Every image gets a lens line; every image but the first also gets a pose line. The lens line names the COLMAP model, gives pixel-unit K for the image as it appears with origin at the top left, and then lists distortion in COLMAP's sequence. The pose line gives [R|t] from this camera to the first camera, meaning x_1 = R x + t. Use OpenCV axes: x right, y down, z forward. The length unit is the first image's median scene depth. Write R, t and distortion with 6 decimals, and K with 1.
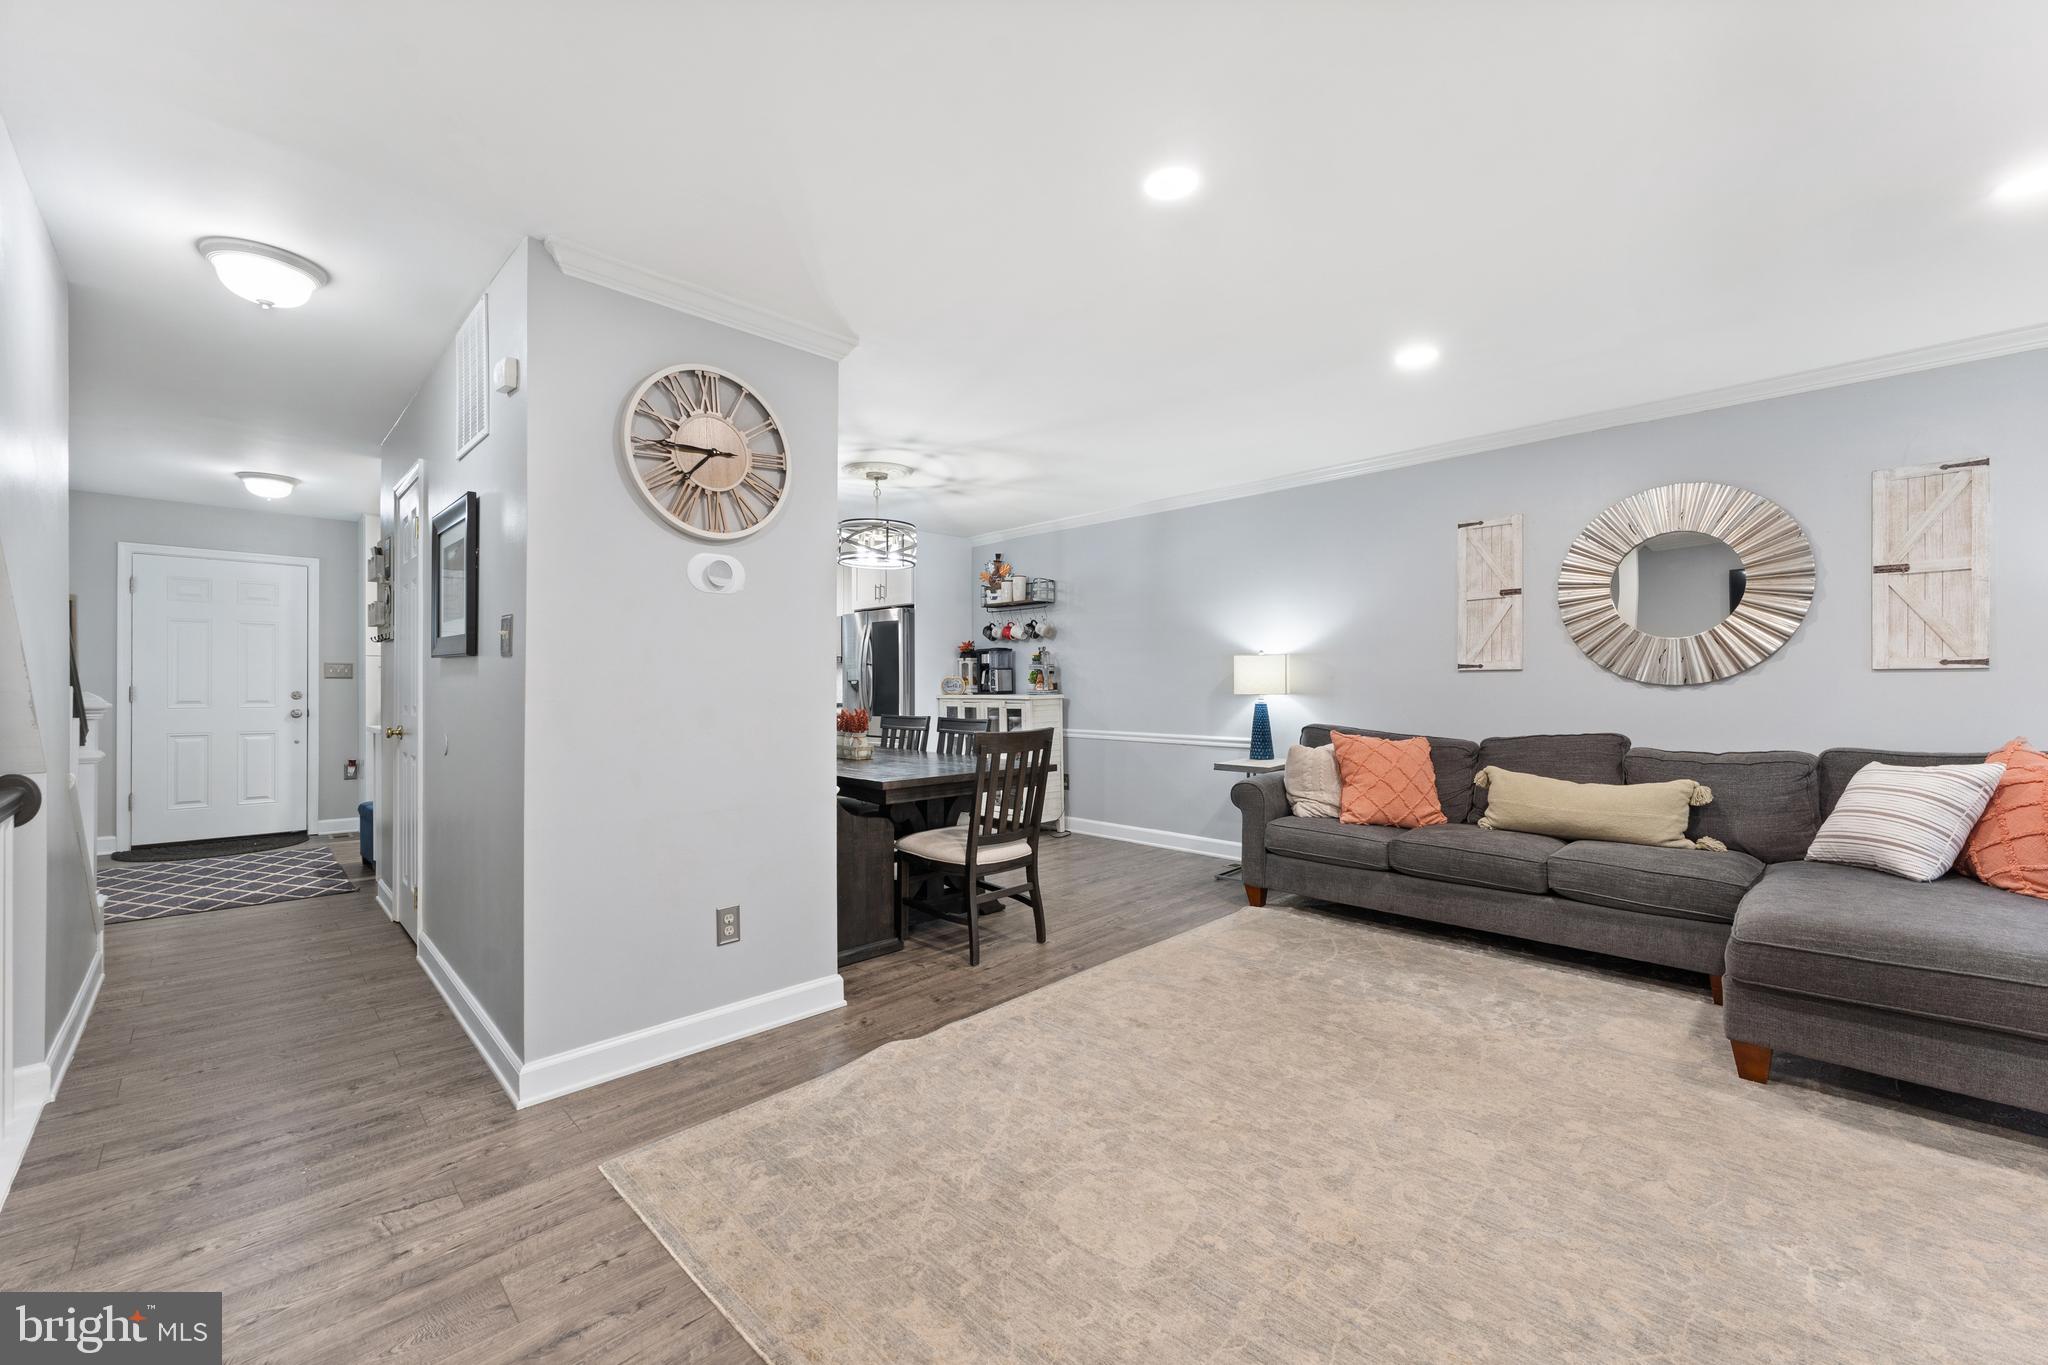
lens RADIAL K [[815.5, 0, 1028.6], [0, 815.5, 696.2], [0, 0, 1]] dist [0.000826, 0.000014]
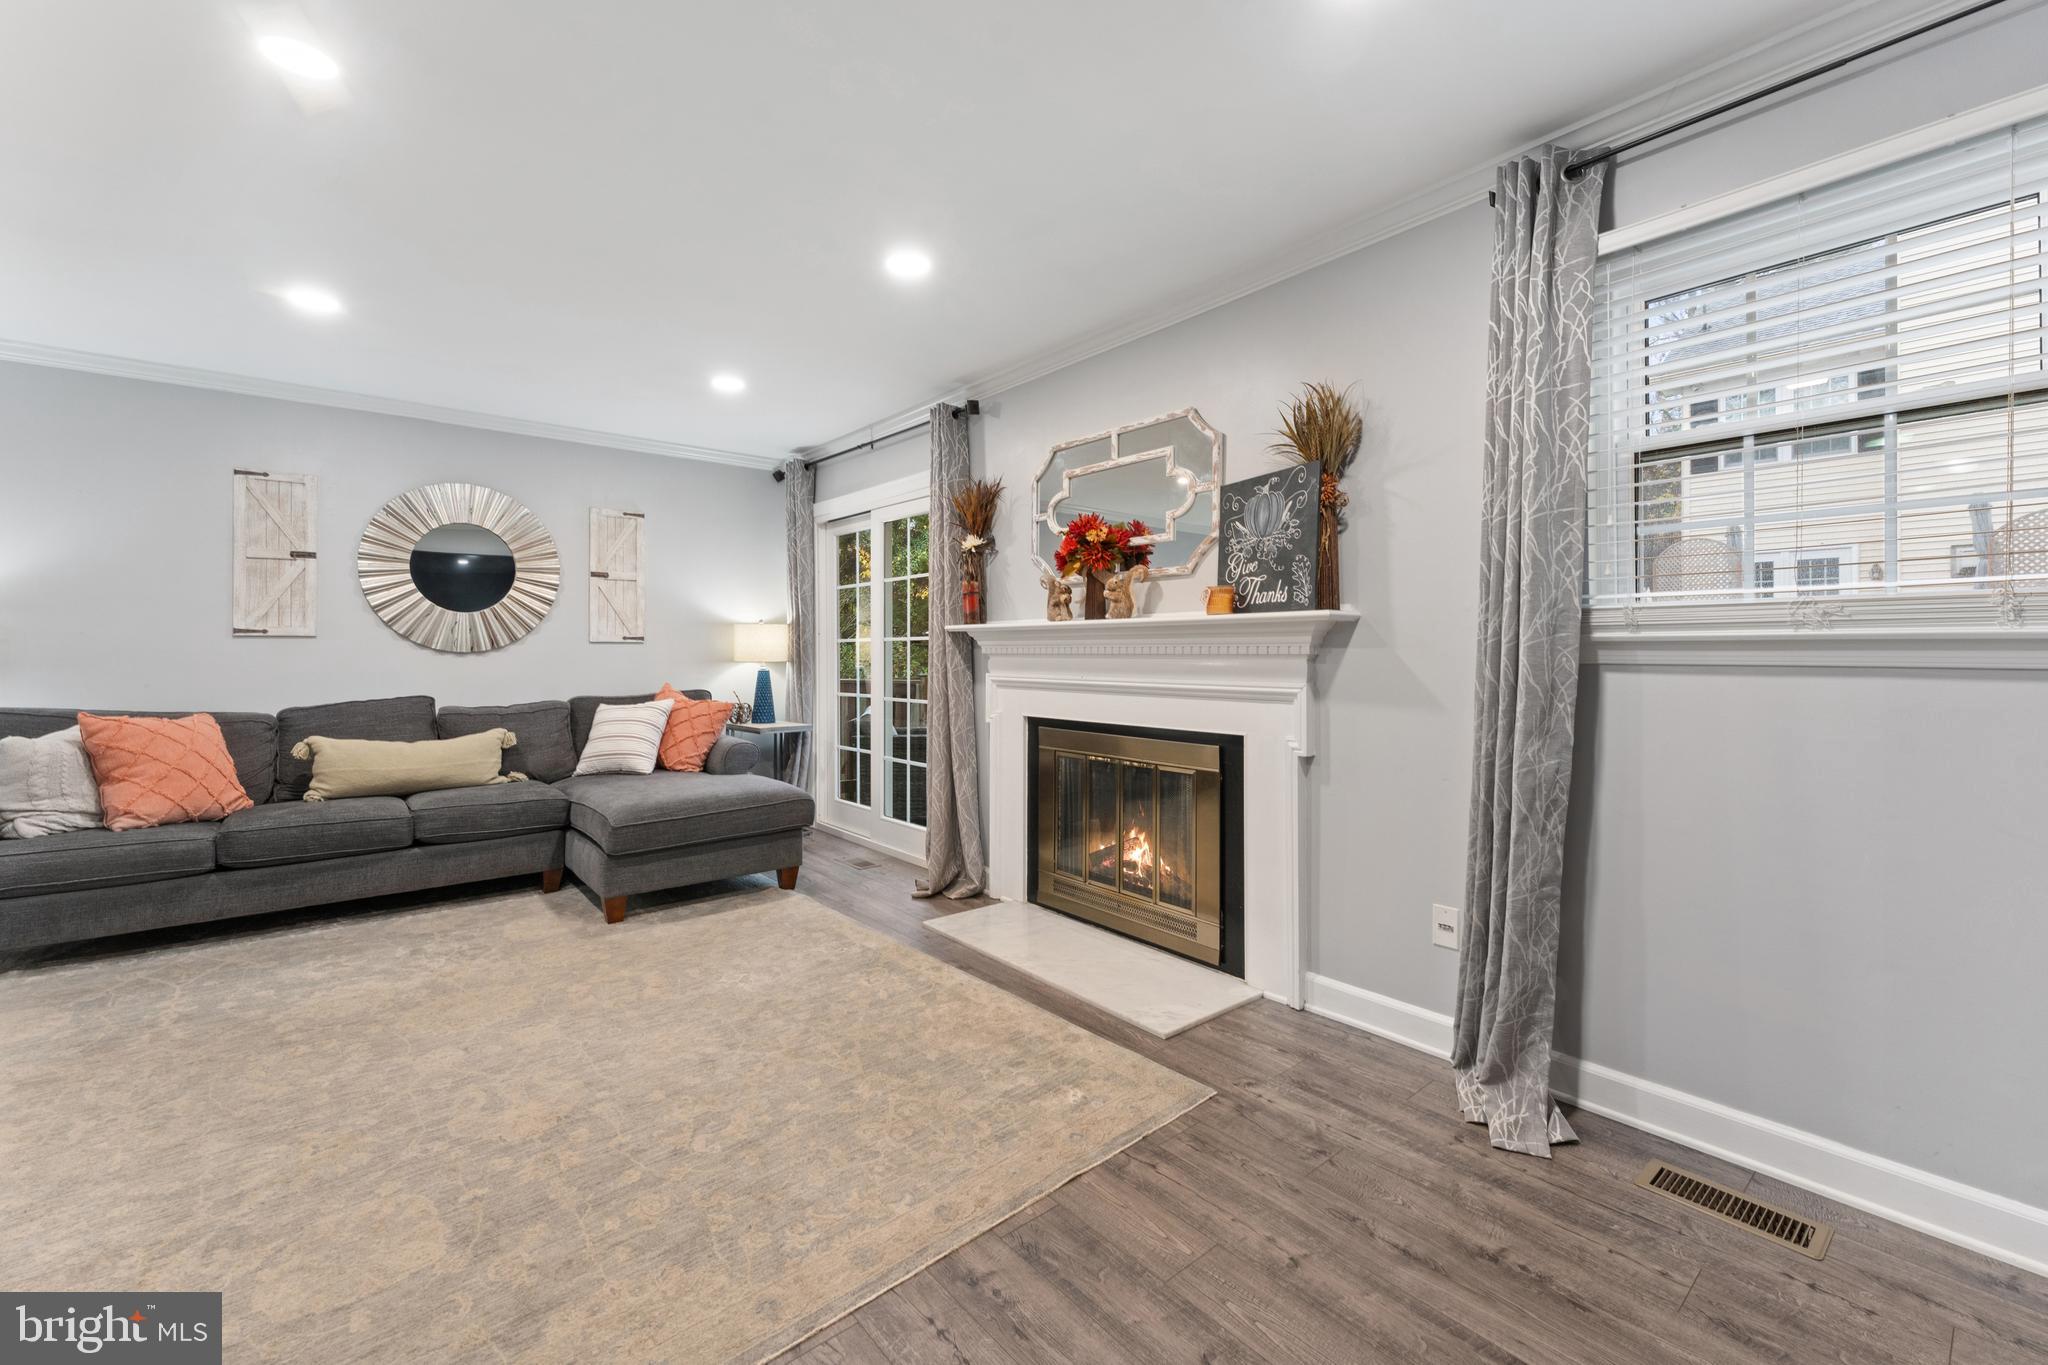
lens RADIAL K [[828.7, 0, 992.2], [0, 828.7, 664.1], [0, 0, 1]] dist [-0.001206, 0.000087]
pose [[0.111572, -0.013344, 0.993667, -0.374535], [0.011708, 0.999858, 0.012113, -0.002218], [-0.993687, 0.010283, 0.111712, 0.116901]]
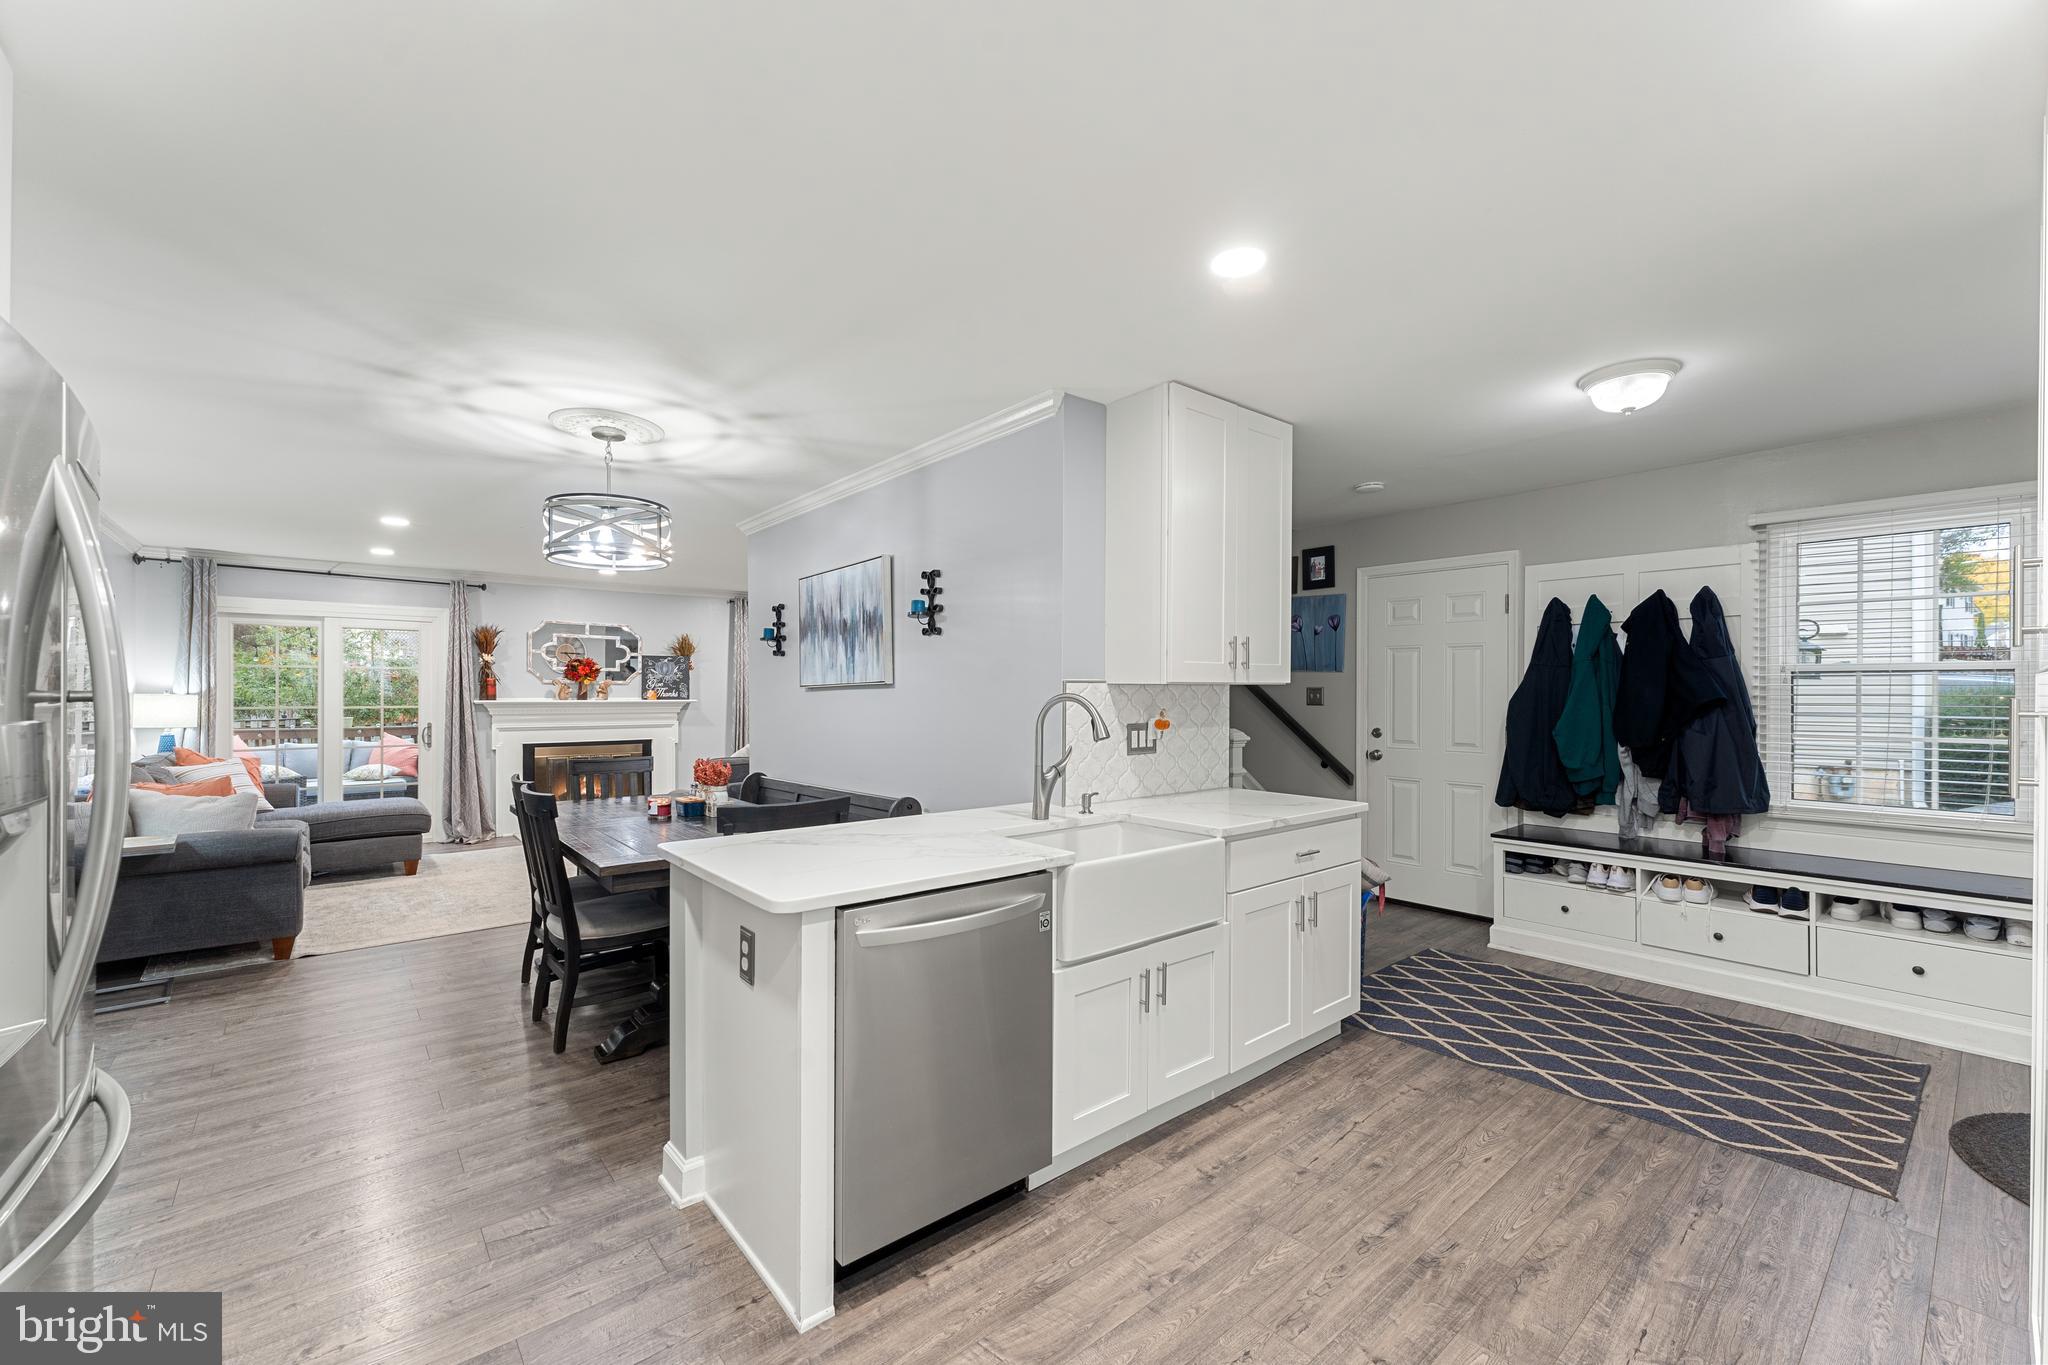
lens RADIAL K [[810.8, 0, 1003.2], [0, 810.8, 685.2], [0, 0, 1]] dist [0.000503, 0.000191]
pose [[-0.995951, 0.002667, 0.089856, -0.801056], [0.002982, 0.999990, 0.003369, -0.086283], [-0.089846, 0.003623, -0.995949, 2.292812]]
